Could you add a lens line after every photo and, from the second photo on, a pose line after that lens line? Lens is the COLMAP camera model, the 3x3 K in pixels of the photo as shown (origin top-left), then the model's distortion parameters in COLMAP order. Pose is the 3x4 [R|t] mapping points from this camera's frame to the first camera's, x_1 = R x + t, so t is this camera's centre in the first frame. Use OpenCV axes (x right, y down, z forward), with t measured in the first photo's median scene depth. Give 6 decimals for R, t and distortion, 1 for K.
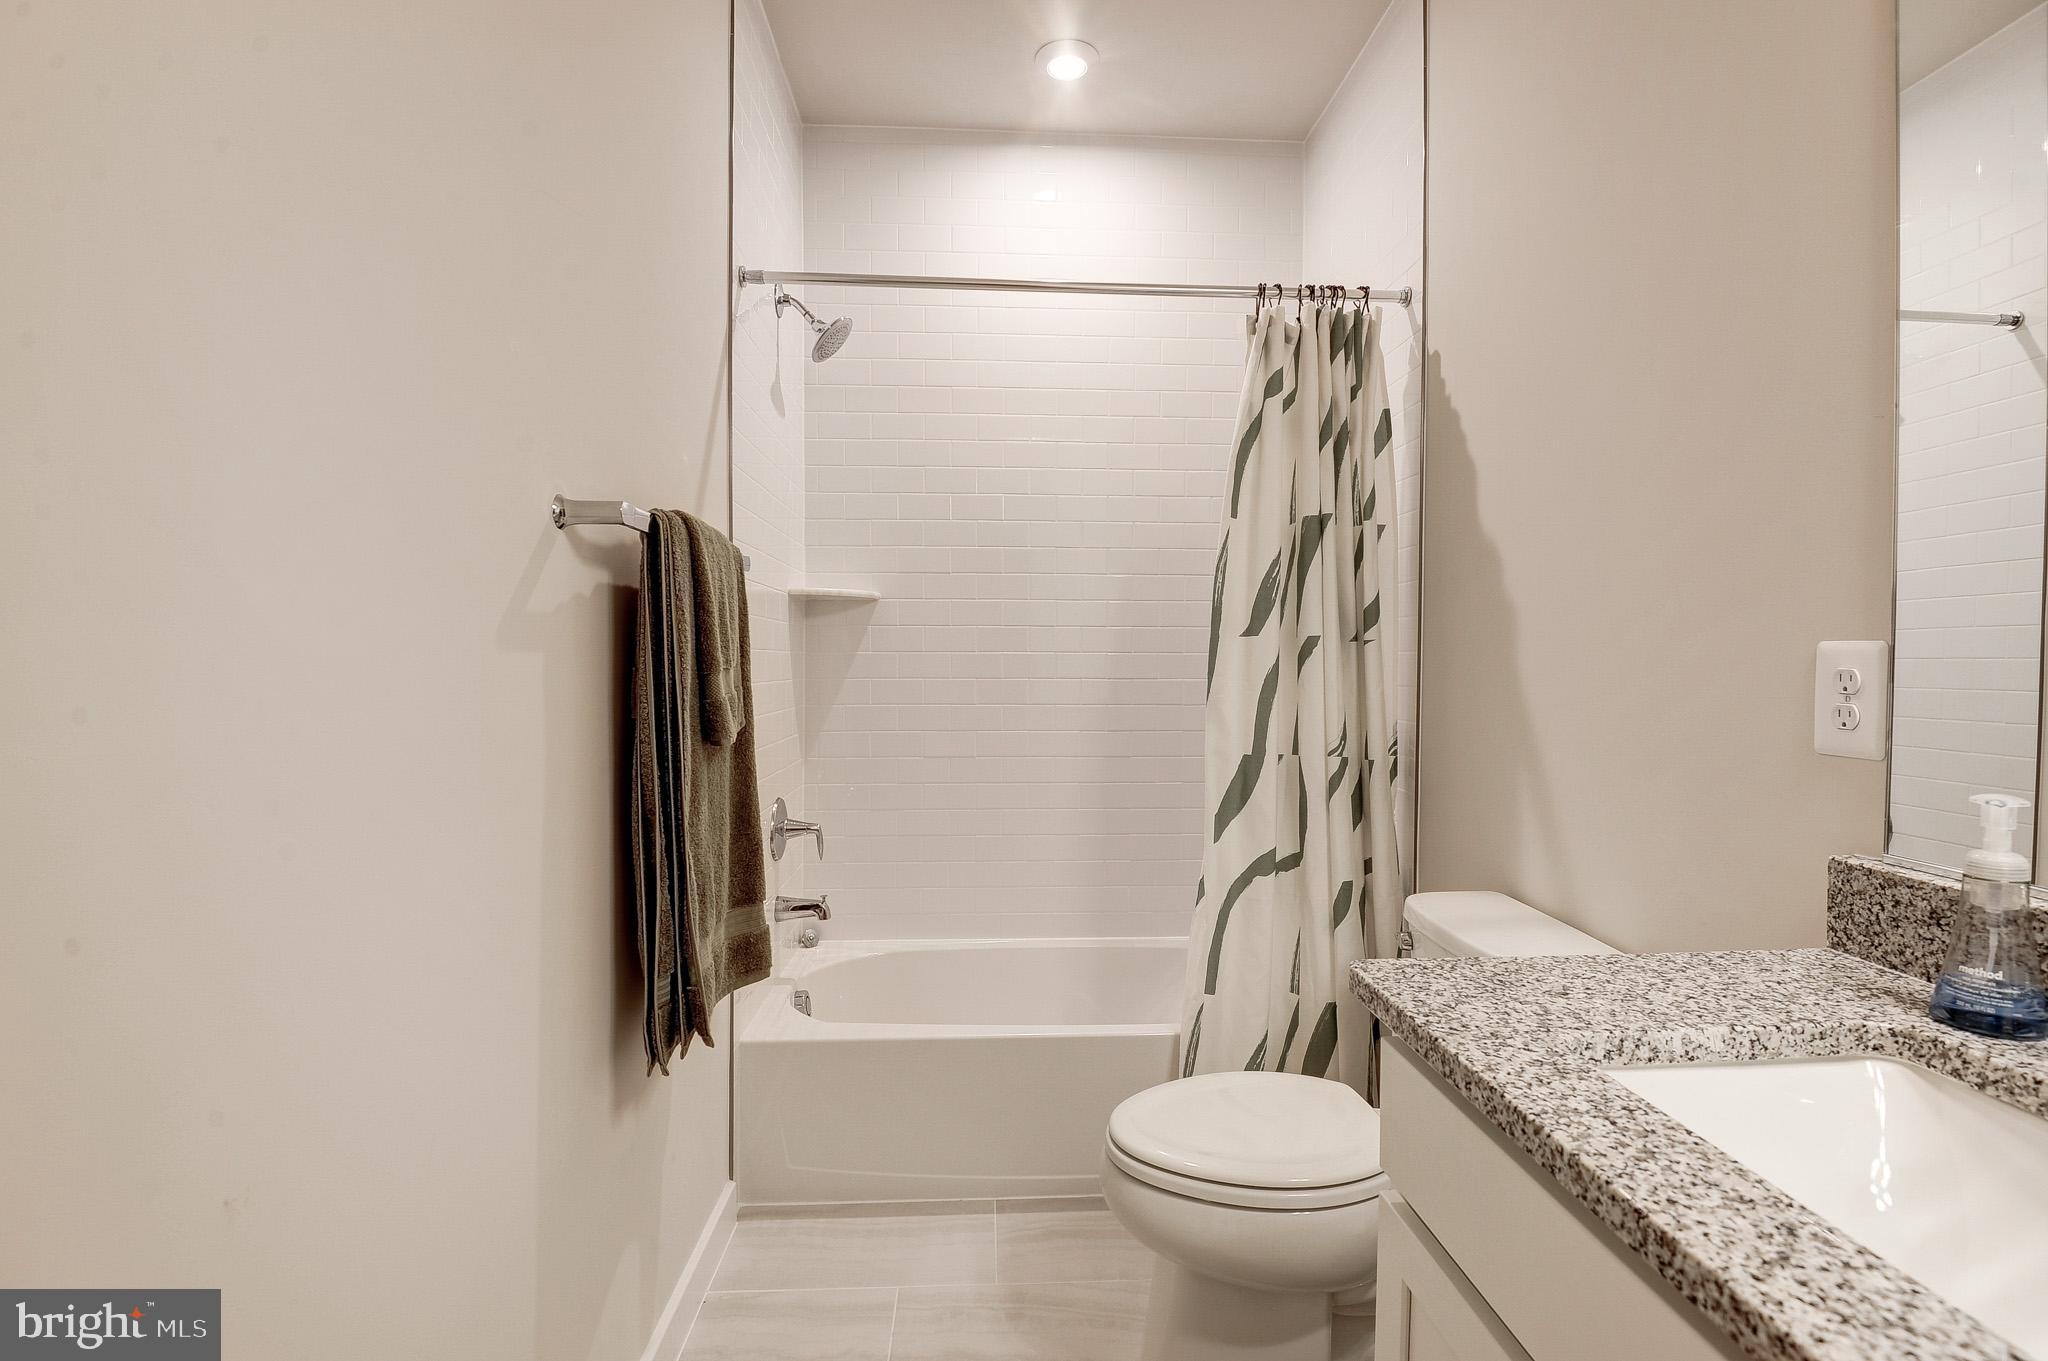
lens RADIAL K [[947.5, 0, 1022.0], [0, 947.5, 685.4], [0, 0, 1]] dist [0.017556, -0.030456]
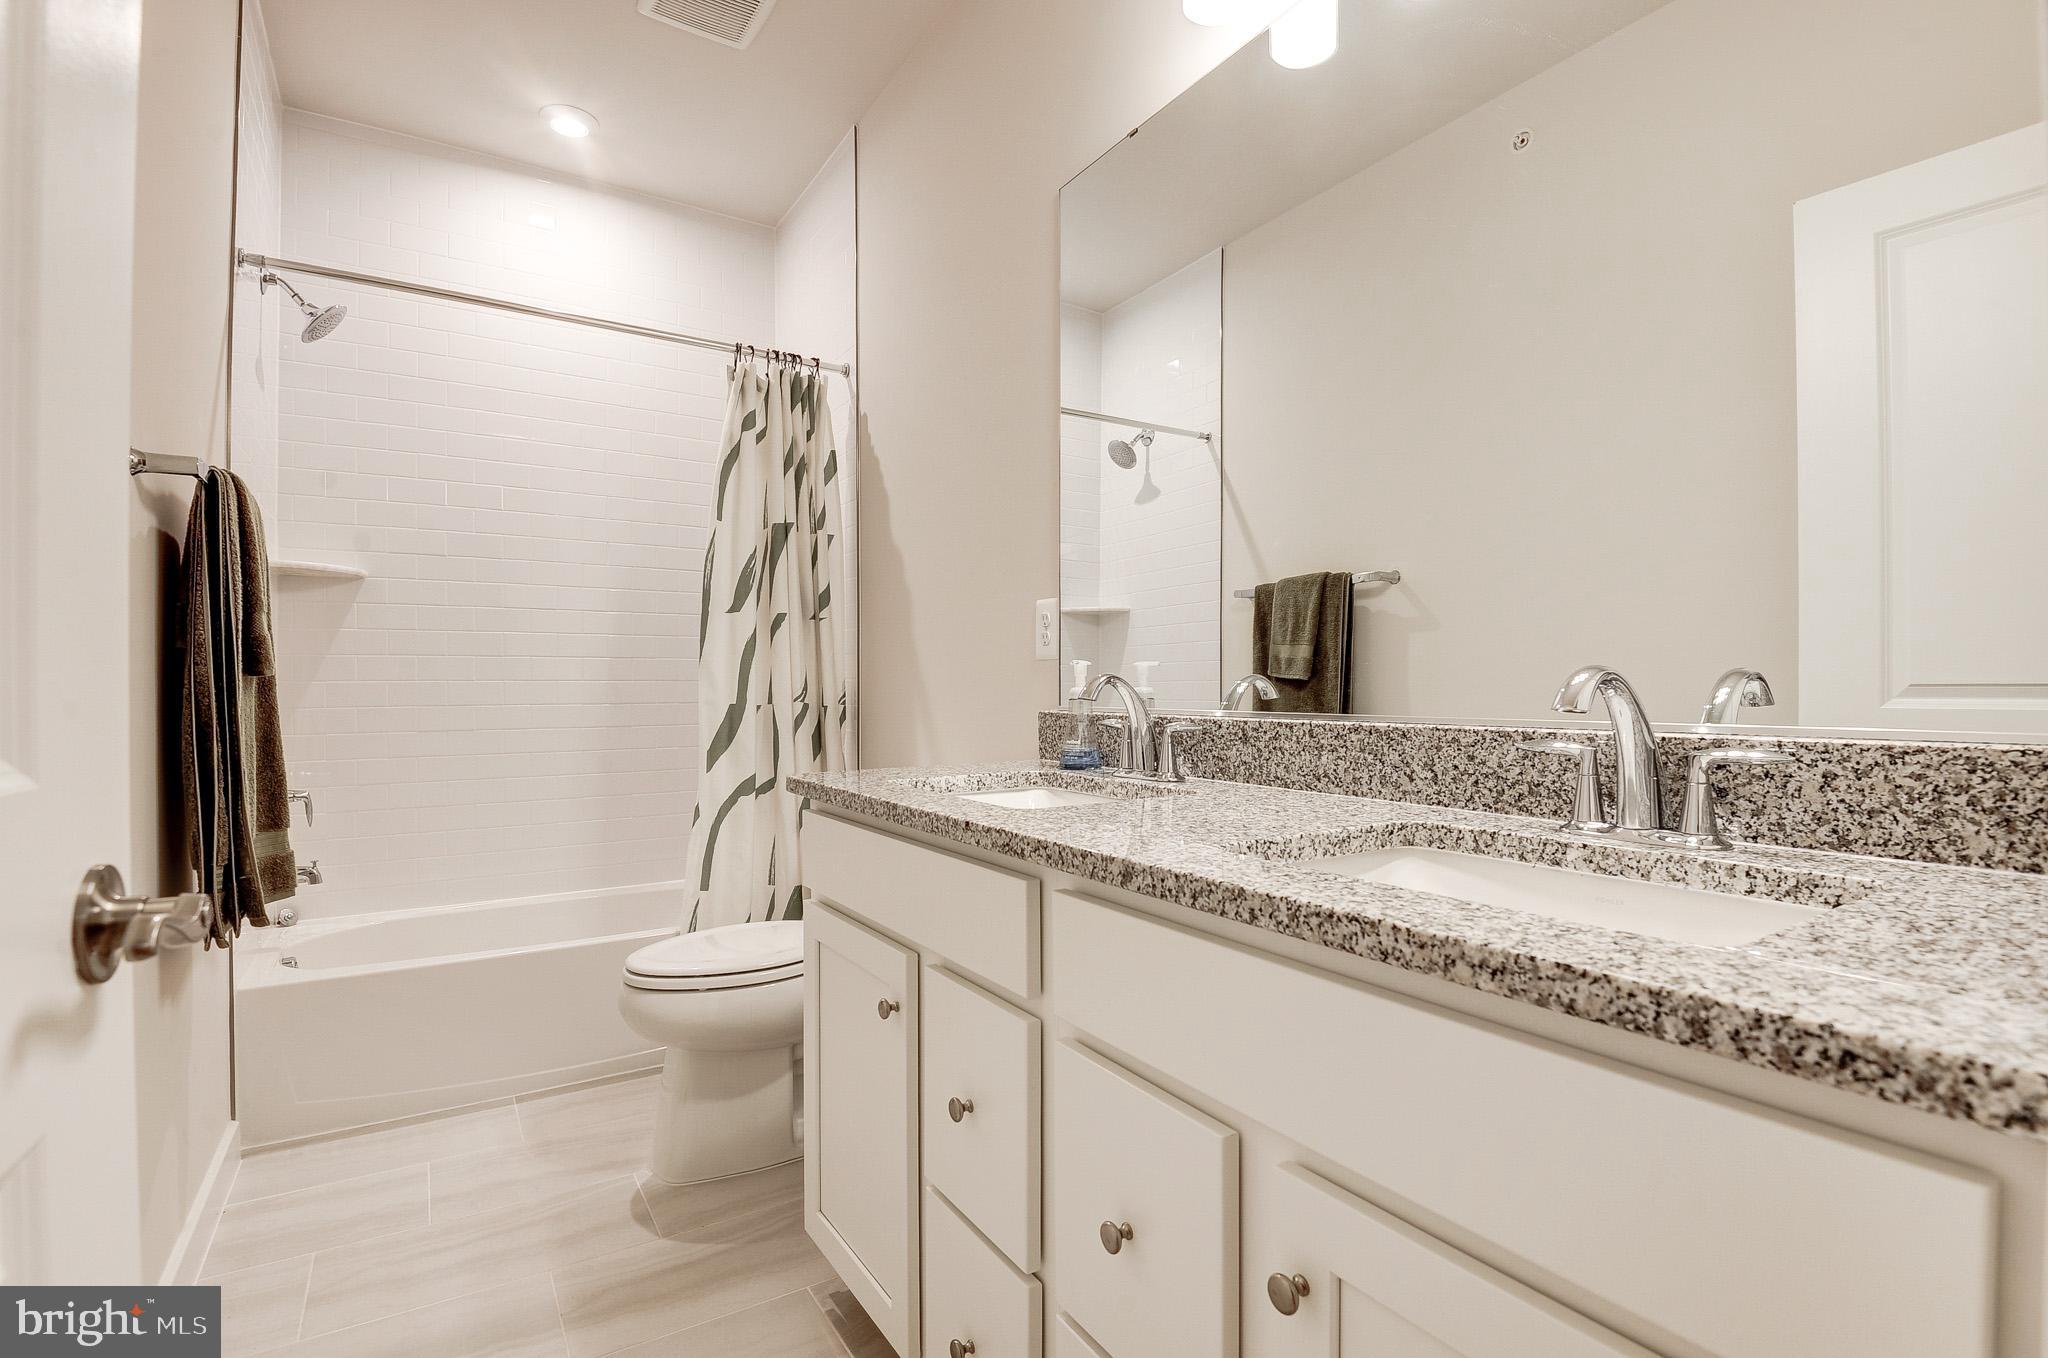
lens RADIAL K [[947.5, 0, 1022.0], [0, 947.5, 683.9], [0, 0, 1]] dist [0.017556, -0.030456]
pose [[0.869036, -0.007426, 0.494694, -0.058378], [0.020736, 0.999555, -0.021422, 0.081283], [-0.494315, 0.028874, 0.868803, -0.315956]]
